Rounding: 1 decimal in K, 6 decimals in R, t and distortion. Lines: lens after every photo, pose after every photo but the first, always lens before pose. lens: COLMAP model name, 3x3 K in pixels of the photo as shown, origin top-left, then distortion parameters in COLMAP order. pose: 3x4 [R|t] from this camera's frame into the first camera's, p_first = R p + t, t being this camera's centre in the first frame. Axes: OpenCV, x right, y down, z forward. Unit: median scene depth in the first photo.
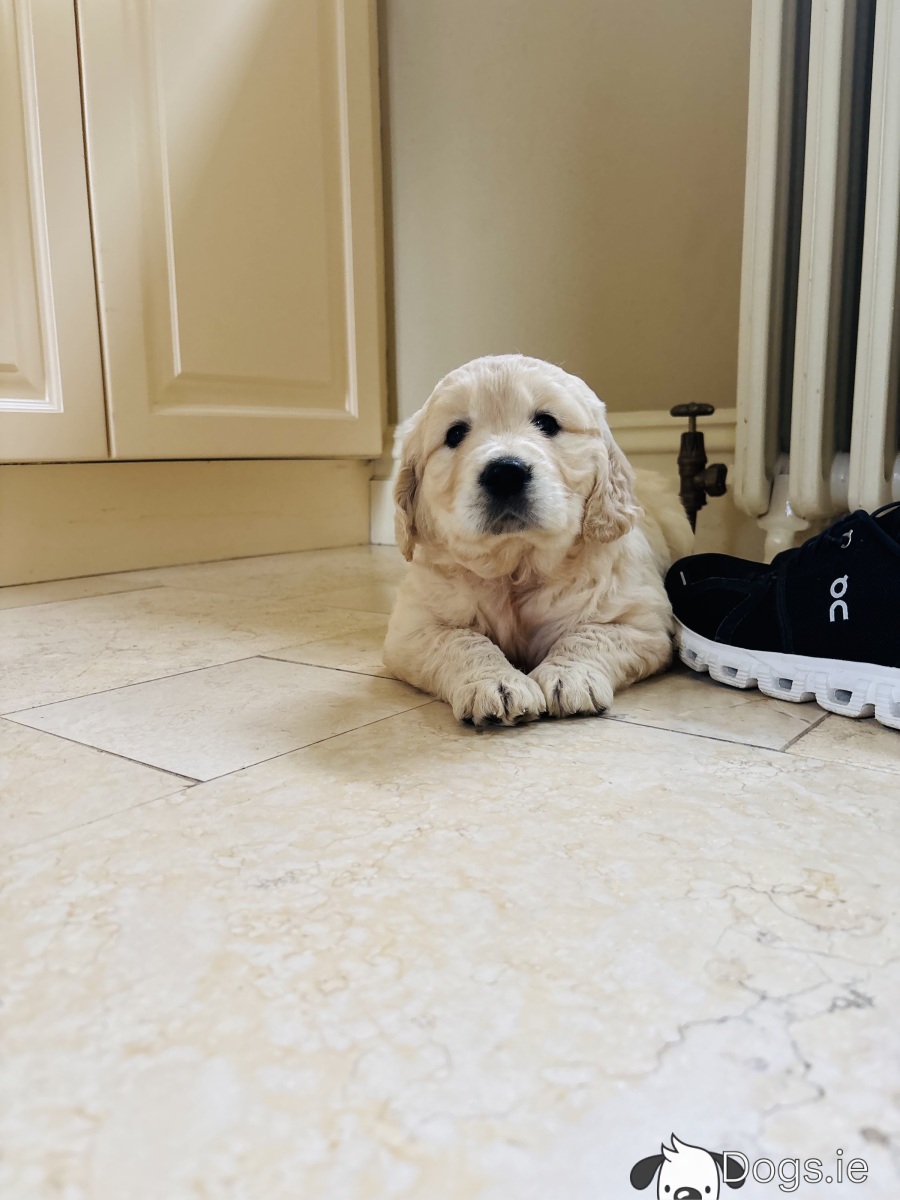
lens RADIAL K [[932.5, 0, 451.1], [0, 932.5, 598.6], [0, 0, 1]] dist [0.035802, 0.004971]
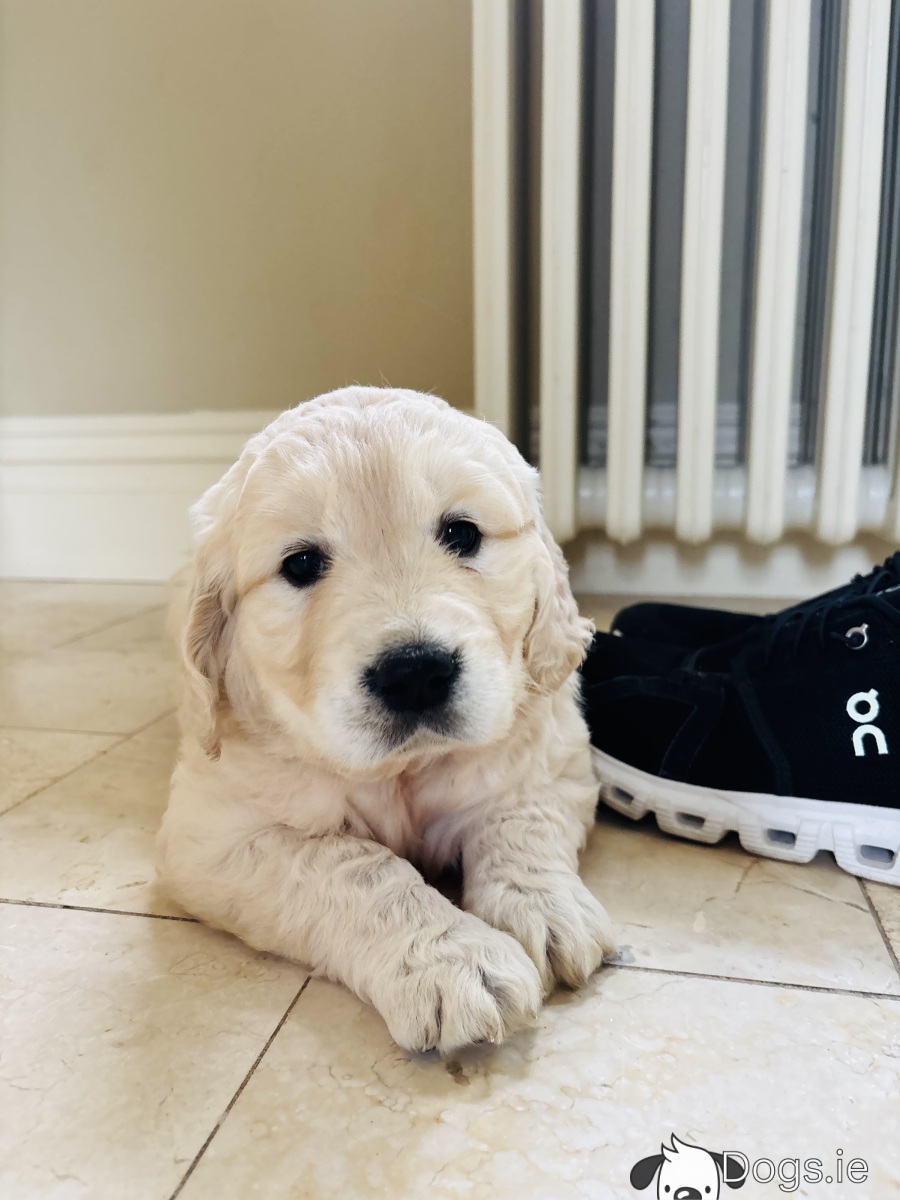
lens RADIAL K [[932.5, 0, 448.3], [0, 932.5, 602.3], [0, 0, 1]] dist [0.035802, 0.004971]
pose [[0.901803, -0.082601, 0.424179, -0.173083], [0.070991, 0.996544, 0.043132, -0.144676], [-0.426276, -0.008784, 0.904551, 0.479145]]
